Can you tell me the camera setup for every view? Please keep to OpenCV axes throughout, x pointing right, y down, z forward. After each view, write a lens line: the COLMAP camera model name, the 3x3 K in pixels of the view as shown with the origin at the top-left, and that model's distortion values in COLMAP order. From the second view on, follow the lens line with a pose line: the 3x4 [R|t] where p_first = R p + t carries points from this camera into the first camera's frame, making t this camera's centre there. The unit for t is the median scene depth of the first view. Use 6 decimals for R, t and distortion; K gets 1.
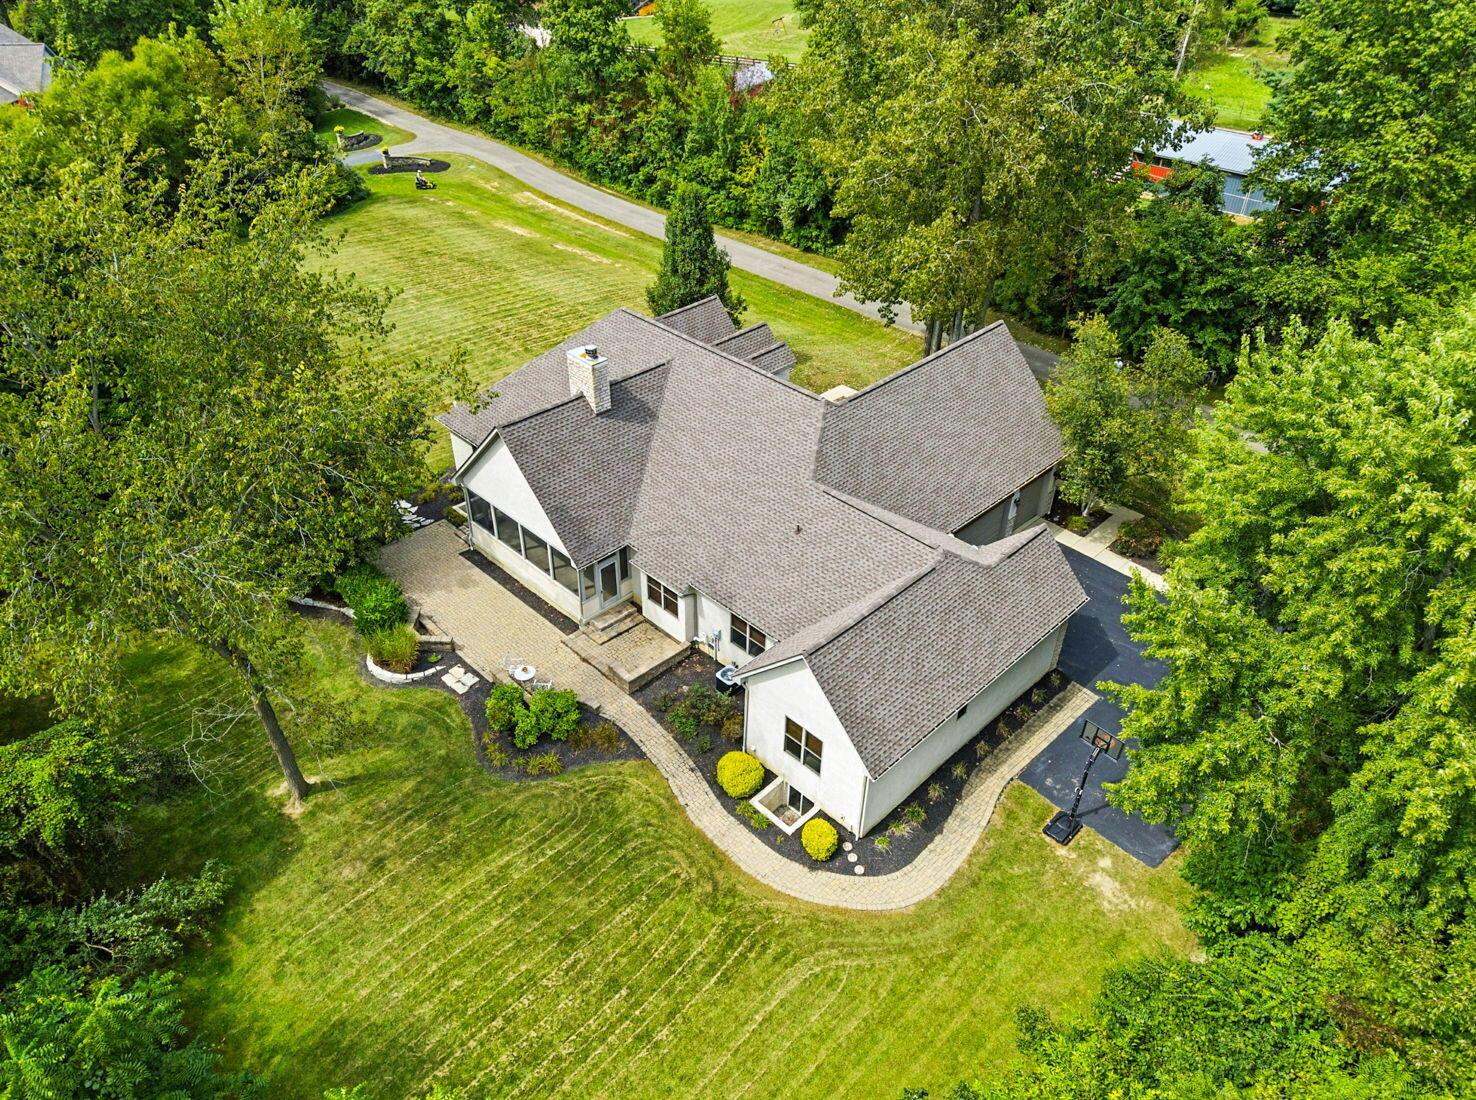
lens RADIAL K [[1023.2, 0, 738.0], [0, 1023.2, 550.0], [0, 0, 1]] dist [-0.002132, -0.001105]
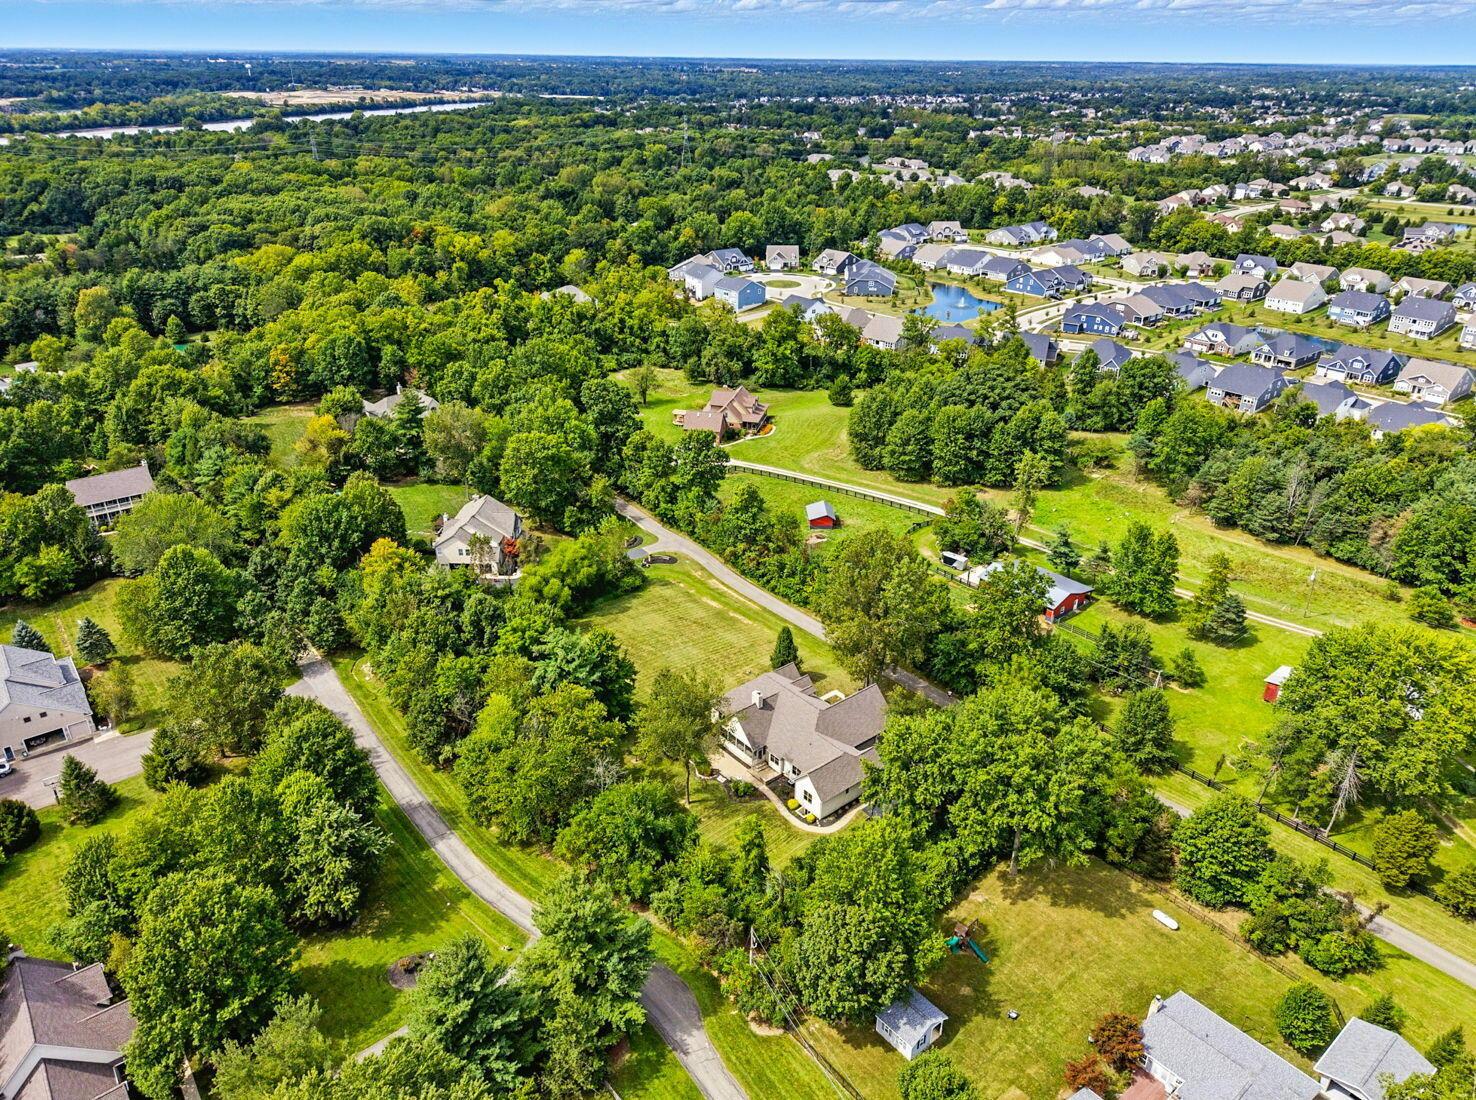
lens RADIAL K [[1023.2, 0, 738.0], [0, 1023.2, 550.0], [0, 0, 1]] dist [-0.002132, -0.001105]
pose [[0.996037, 0.035476, -0.081562, 0.072937], [-0.048615, 0.985057, -0.165227, -0.088017], [0.074482, 0.168537, 0.982877, -2.882828]]
